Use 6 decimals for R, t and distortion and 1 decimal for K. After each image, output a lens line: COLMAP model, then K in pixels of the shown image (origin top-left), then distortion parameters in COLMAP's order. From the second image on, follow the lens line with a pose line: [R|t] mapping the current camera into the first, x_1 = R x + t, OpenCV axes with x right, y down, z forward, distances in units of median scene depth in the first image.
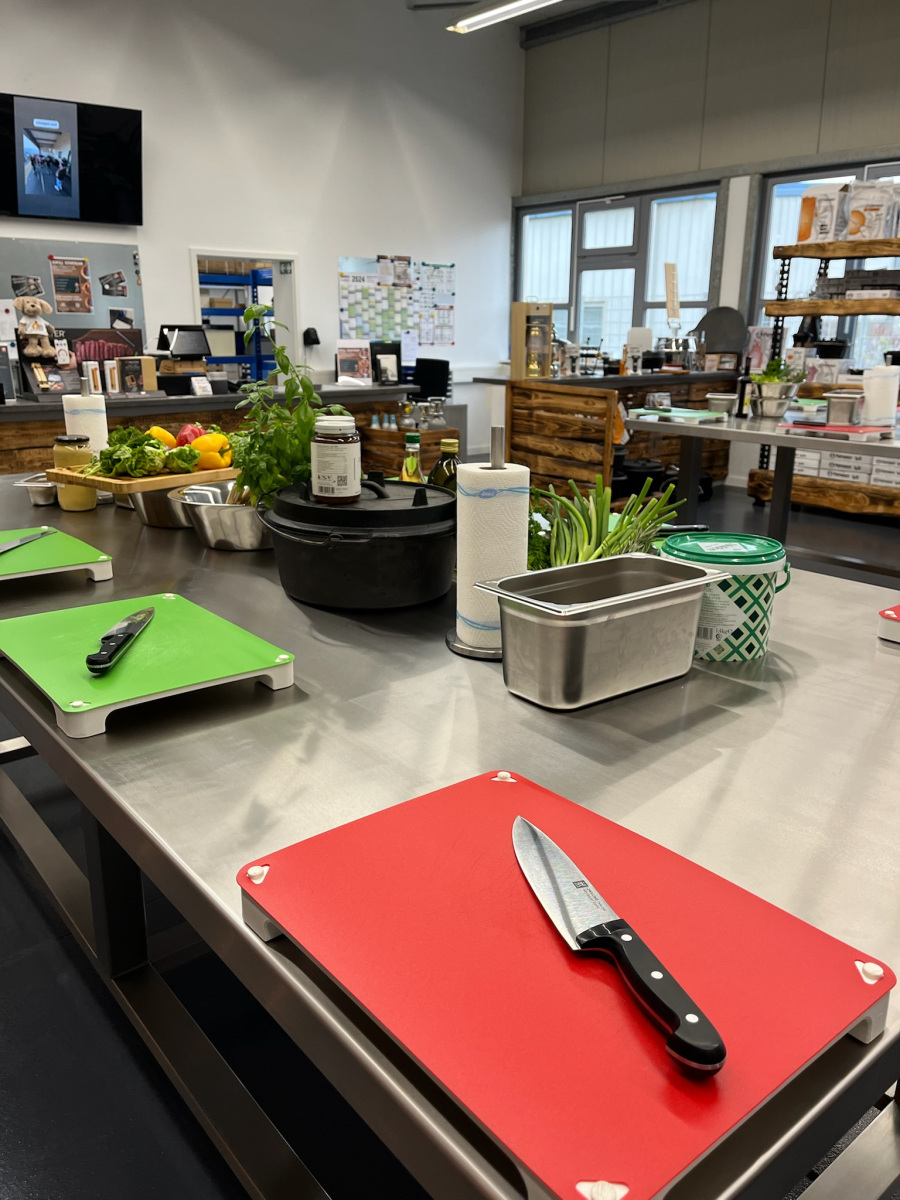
lens RADIAL K [[909.8, 0, 456.0], [0, 909.8, 600.1], [0, 0, 1]] dist [0.042644, -0.050848]
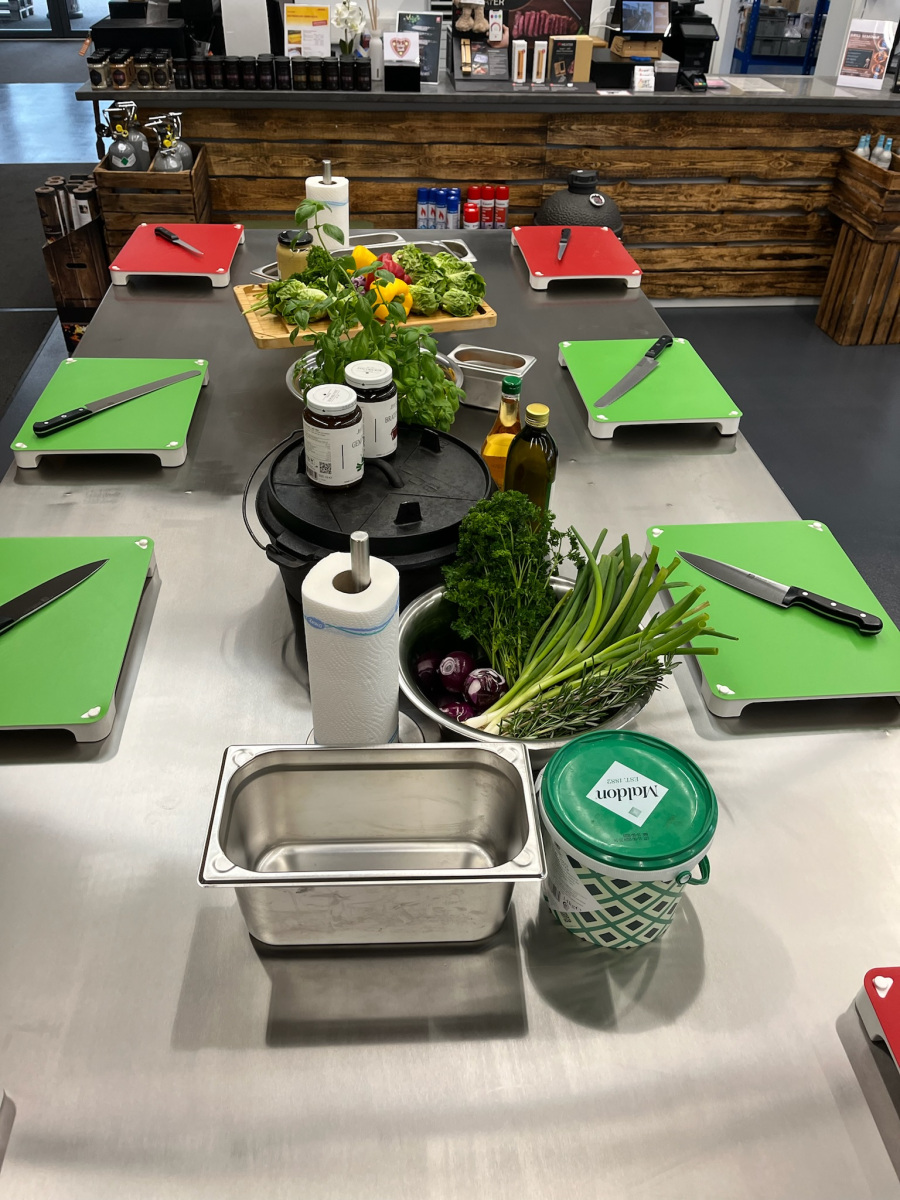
lens RADIAL K [[909.8, 0, 448.2], [0, 909.8, 592.0], [0, 0, 1]] dist [0.042644, -0.050848]
pose [[0.817840, 0.368976, -0.441582, 0.128349], [-0.184873, 0.895167, 0.405585, -0.132833], [0.544941, -0.250067, 0.800316, 0.127654]]
